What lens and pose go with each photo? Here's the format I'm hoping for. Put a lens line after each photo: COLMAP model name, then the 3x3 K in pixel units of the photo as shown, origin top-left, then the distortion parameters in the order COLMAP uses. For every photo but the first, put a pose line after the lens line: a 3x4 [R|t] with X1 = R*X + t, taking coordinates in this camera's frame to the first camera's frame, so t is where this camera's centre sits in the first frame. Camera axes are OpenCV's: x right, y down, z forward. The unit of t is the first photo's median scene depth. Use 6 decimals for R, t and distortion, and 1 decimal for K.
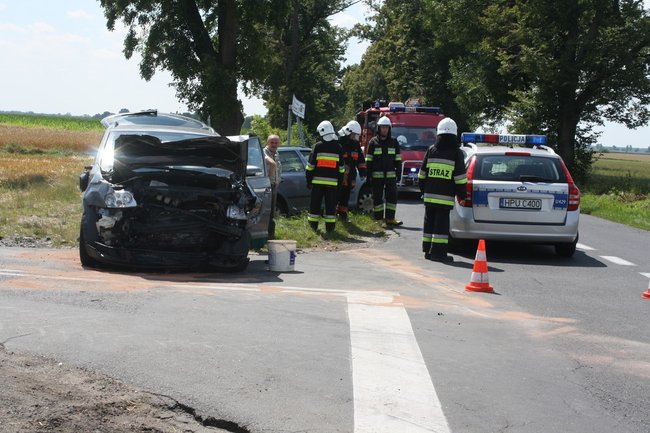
lens RADIAL K [[1094.7, 0, 325.0], [0, 1094.7, 216.5], [0, 0, 1]] dist [-0.020344, -0.010290]
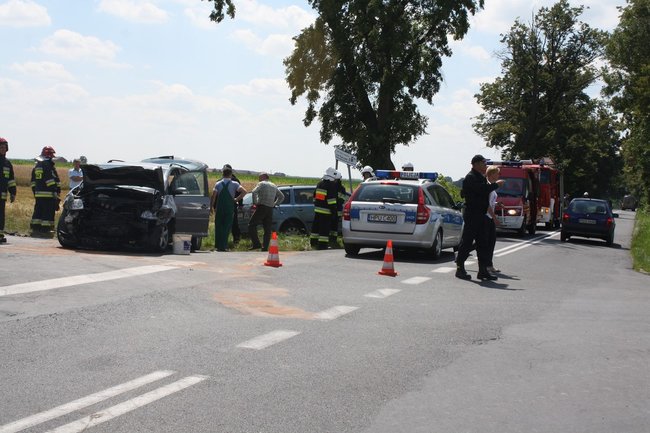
lens RADIAL K [[981.9, 0, 325.0], [0, 981.9, 216.5], [0, 0, 1]] dist [-0.000347, 0.016501]
pose [[0.952440, 0.013353, -0.304434, 0.491985], [-0.030792, 0.998143, -0.052553, 0.054278], [0.303167, 0.059428, 0.951083, -0.219379]]
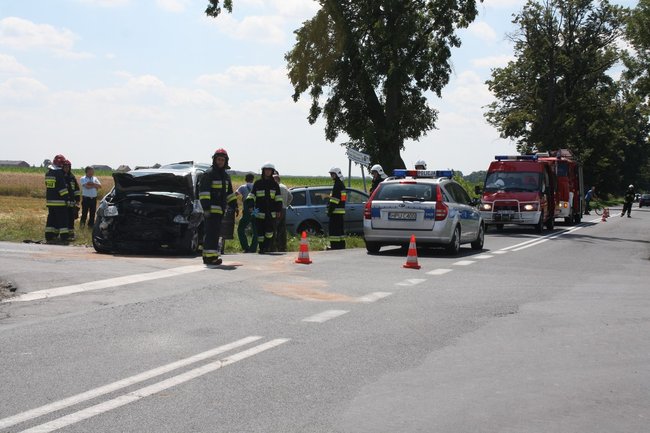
lens RADIAL K [[1106.5, 0, 325.0], [0, 1106.5, 216.5], [0, 0, 1]] dist [0.039650, -0.034750]
pose [[0.953669, -0.014994, -0.300485, 0.523412], [-0.001788, 0.998457, -0.055495, 0.070648], [0.300853, 0.053461, 0.952171, -0.434024]]
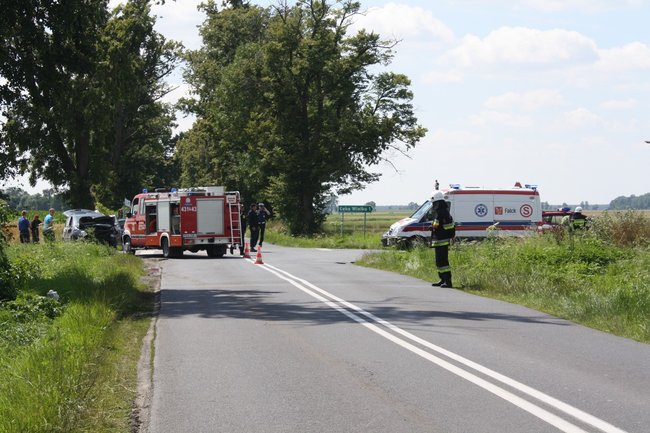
lens RADIAL K [[1594.9, 0, 325.6], [0, 1594.9, 233.5], [0, 0, 1]] dist [0.035963, 0.323008]
pose [[0.993226, -0.062493, 0.097961, 0.092688], [0.068113, 0.996154, -0.055117, 0.291240], [-0.094140, 0.061416, 0.993663, -3.858037]]
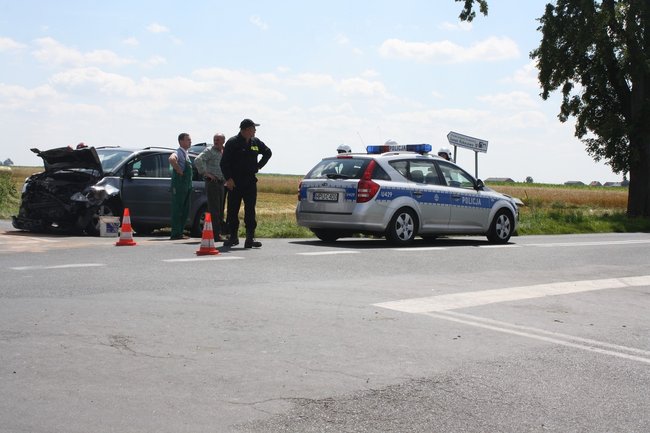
lens RADIAL K [[923.6, 0, 325.0], [0, 923.6, 216.5], [0, 0, 1]] dist [-0.033214, 0.028048]
pose [[0.705896, -0.005205, -0.708296, 0.901275], [-0.045798, 0.997545, -0.052973, 0.064042], [0.706833, 0.069832, 0.703925, 0.281765]]
